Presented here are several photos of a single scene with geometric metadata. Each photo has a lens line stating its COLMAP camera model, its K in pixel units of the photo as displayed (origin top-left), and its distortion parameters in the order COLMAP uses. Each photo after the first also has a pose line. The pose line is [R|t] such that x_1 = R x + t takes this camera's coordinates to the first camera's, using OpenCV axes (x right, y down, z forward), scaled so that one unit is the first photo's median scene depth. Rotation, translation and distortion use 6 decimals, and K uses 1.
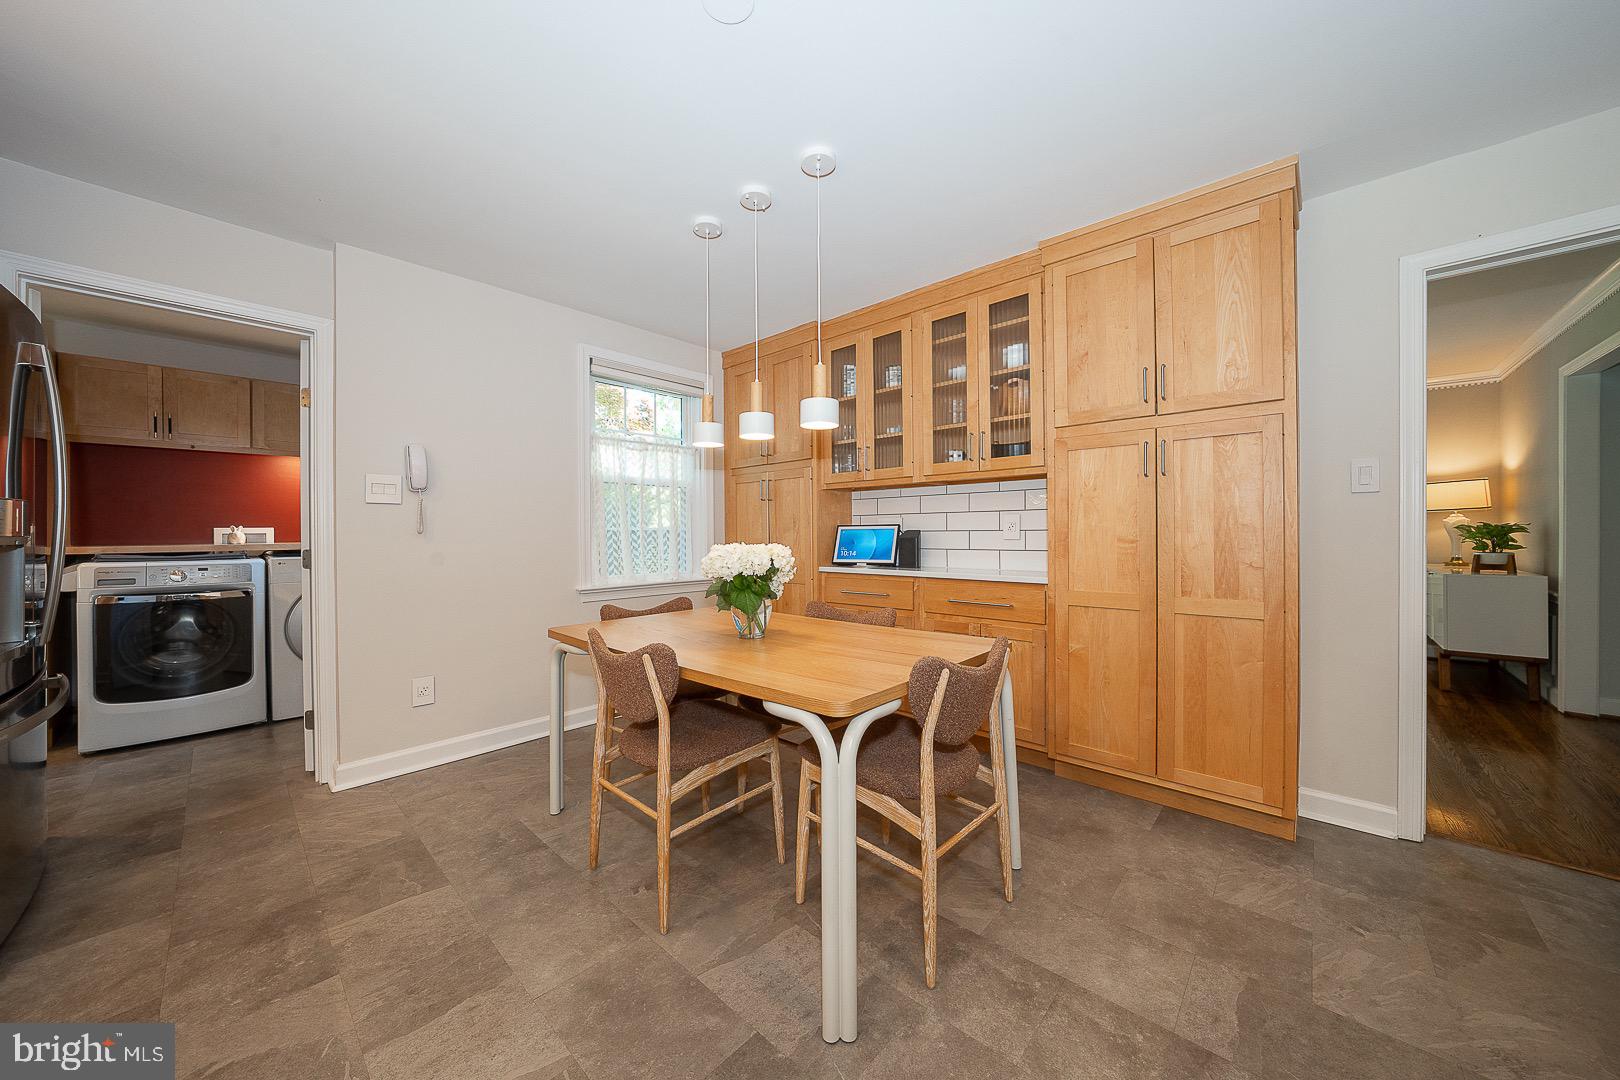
lens RADIAL K [[550.0, 0, 810.0], [0, 550.0, 540.0], [0, 0, 1]] dist [-0.015624, 0.000428]
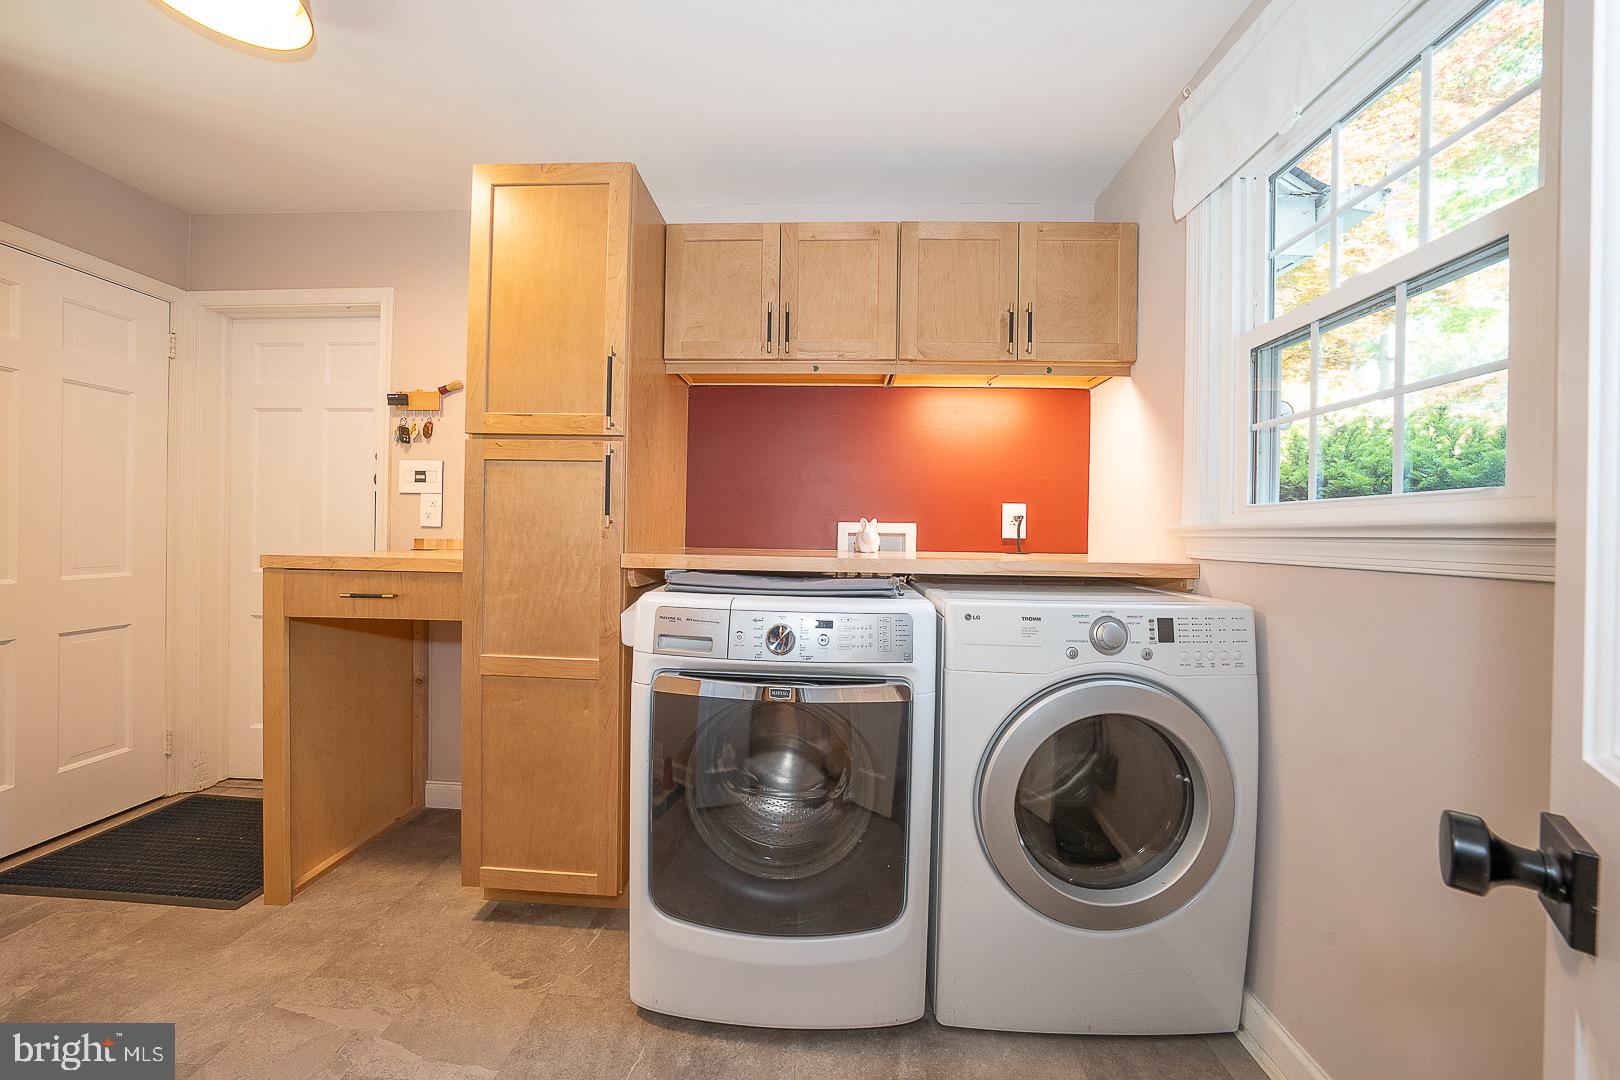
lens RADIAL K [[550.0, 0, 810.0], [0, 550.0, 540.0], [0, 0, 1]] dist [-0.015624, 0.000428]
pose [[0.648996, 0.024269, -0.760405, -0.775652], [-0.030034, 0.999529, 0.006267, -0.007563], [0.760199, 0.018771, 0.649419, 0.684127]]
